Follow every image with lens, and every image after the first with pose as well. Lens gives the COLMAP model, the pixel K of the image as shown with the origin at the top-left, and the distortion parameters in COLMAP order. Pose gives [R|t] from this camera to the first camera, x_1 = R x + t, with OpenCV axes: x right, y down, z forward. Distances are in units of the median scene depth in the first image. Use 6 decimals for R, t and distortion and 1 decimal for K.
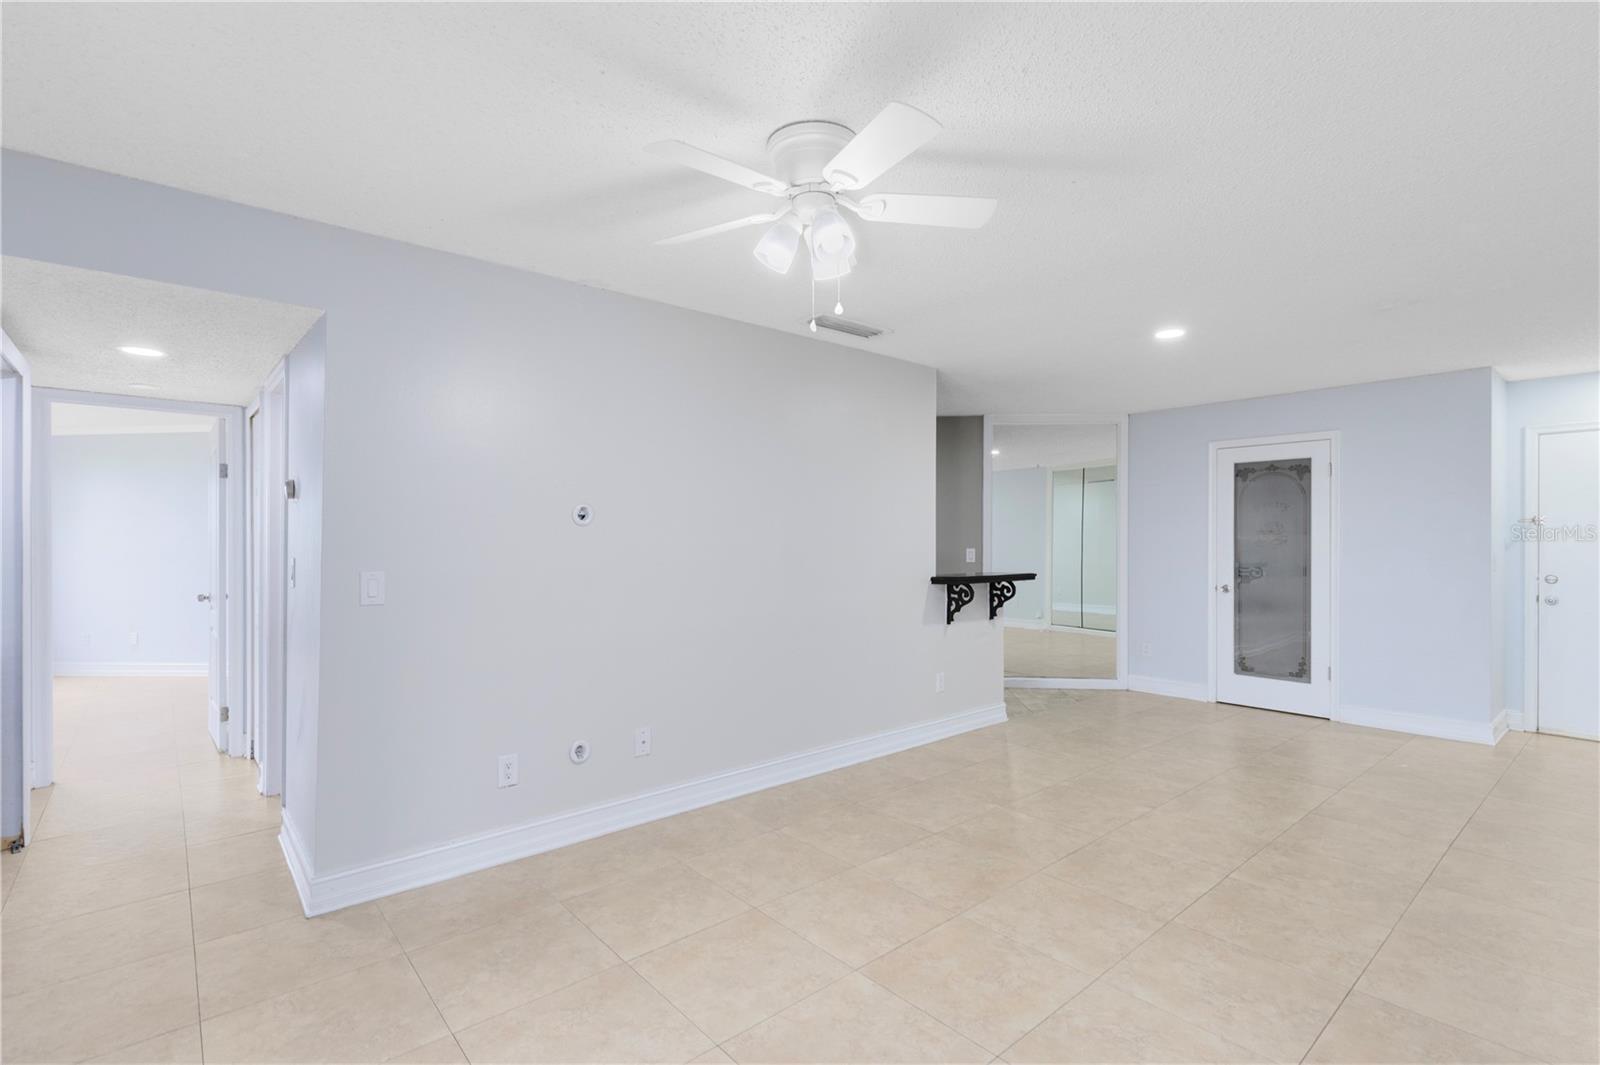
lens RADIAL K [[733.9, 0, 797.4], [0, 733.9, 531.1], [0, 0, 1]] dist [0.006731, -0.001575]
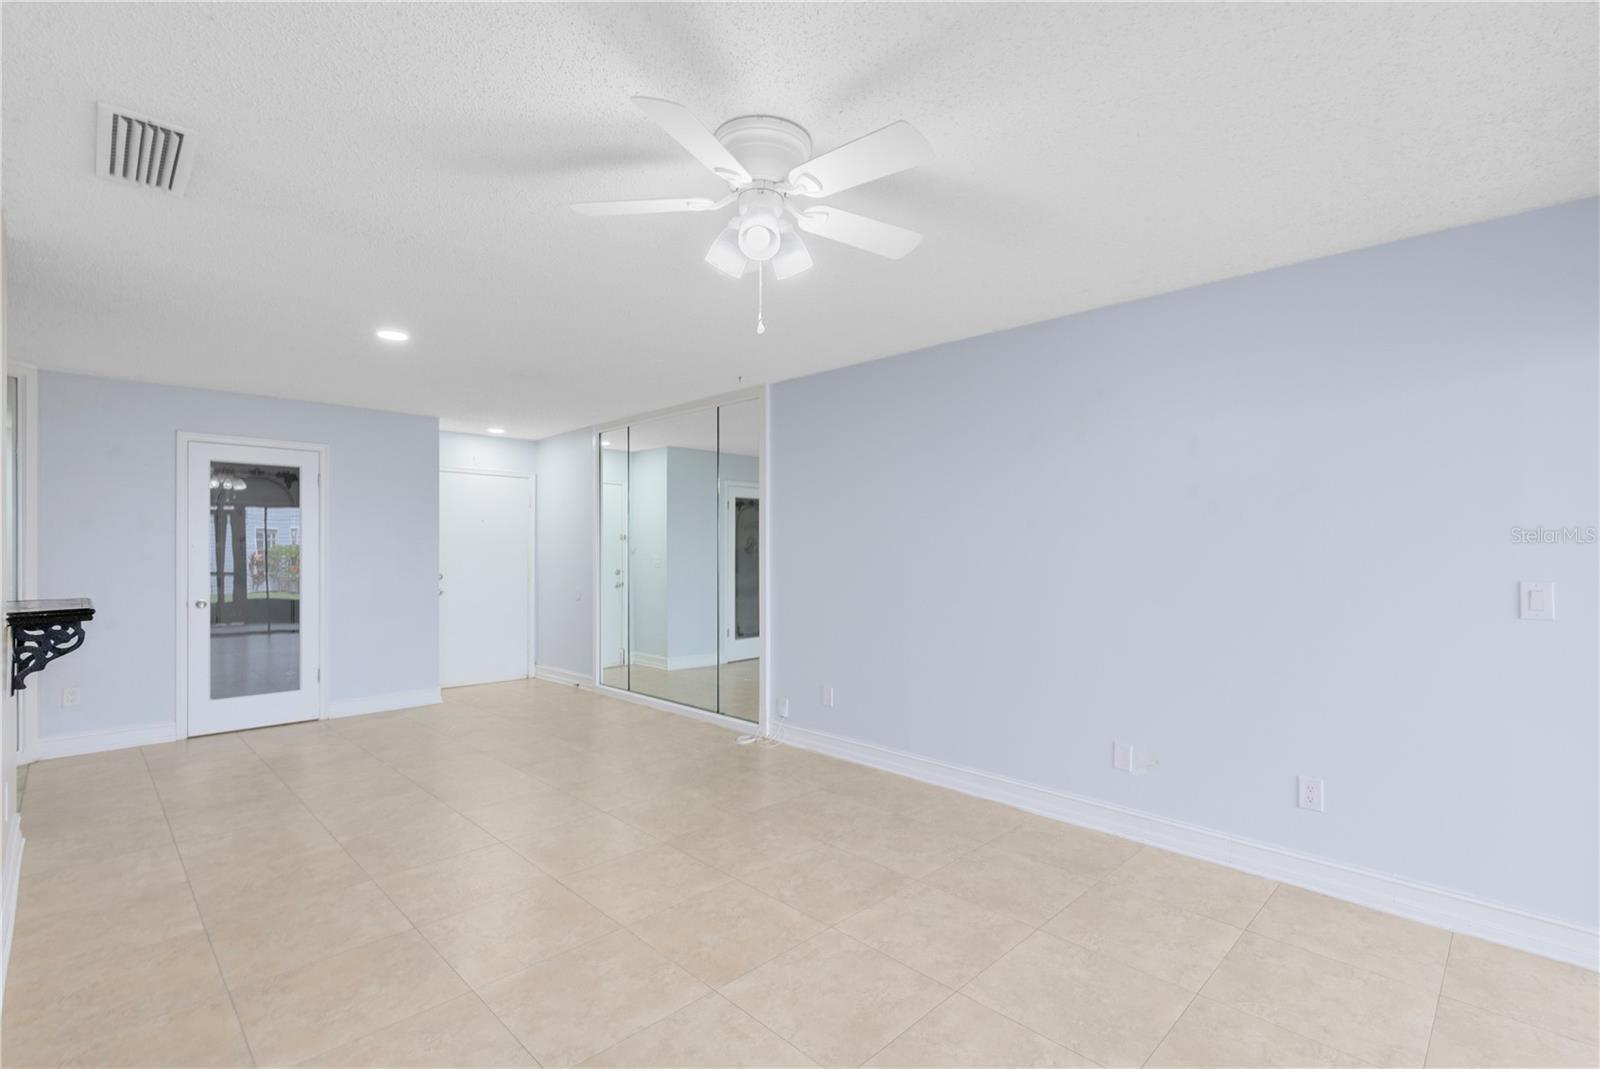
lens RADIAL K [[733.9, 0, 797.4], [0, 733.9, 550.6], [0, 0, 1]] dist [0.006731, -0.001575]
pose [[-0.067234, -0.001769, 0.997736, -0.365654], [-0.013206, 0.999912, 0.000882, 0.005092], [-0.997650, -0.013117, -0.067251, 0.391788]]
